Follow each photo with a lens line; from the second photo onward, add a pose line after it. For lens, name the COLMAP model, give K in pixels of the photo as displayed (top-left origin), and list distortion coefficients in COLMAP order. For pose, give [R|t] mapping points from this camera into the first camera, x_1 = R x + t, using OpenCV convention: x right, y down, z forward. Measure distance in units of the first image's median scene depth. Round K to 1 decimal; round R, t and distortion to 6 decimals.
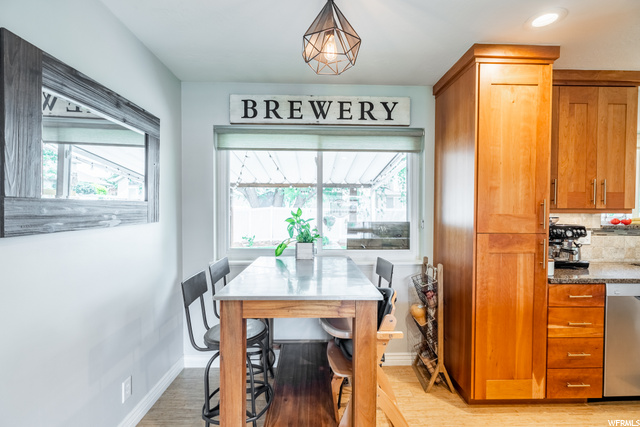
lens RADIAL K [[287.7, 0, 320.1], [0, 287.7, 215.1], [0, 0, 1]] dist [-0.004070, 0.000370]
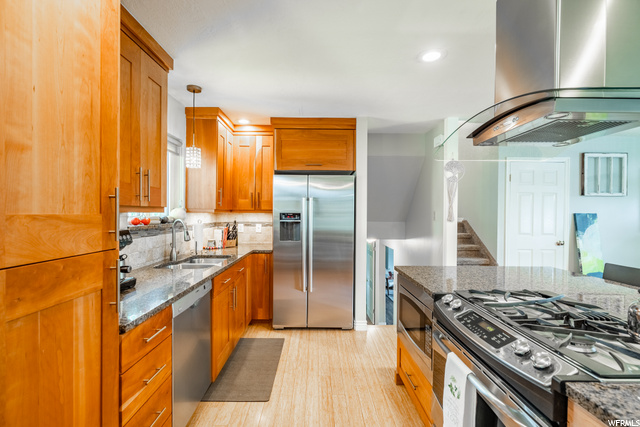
lens RADIAL K [[287.7, 0, 320.1], [0, 287.7, 215.1], [0, 0, 1]] dist [-0.004070, 0.000370]
pose [[0.012682, -0.014767, 0.999811, 0.229264], [0.011292, 0.999829, 0.014625, -0.005113], [-0.999856, 0.011104, 0.012847, 0.589767]]
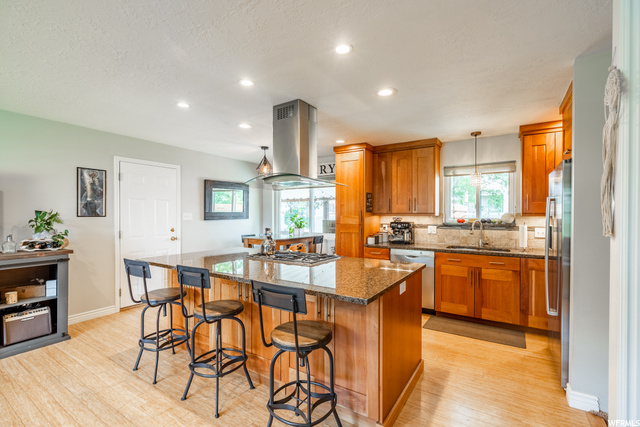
lens RADIAL K [[287.7, 0, 320.1], [0, 287.7, 215.1], [0, 0, 1]] dist [-0.004070, 0.000370]
pose [[0.823946, -0.003570, -0.566657, 1.786399], [-0.006046, 0.999868, -0.015090, 0.026824], [0.566636, 0.015859, 0.823815, -1.061105]]
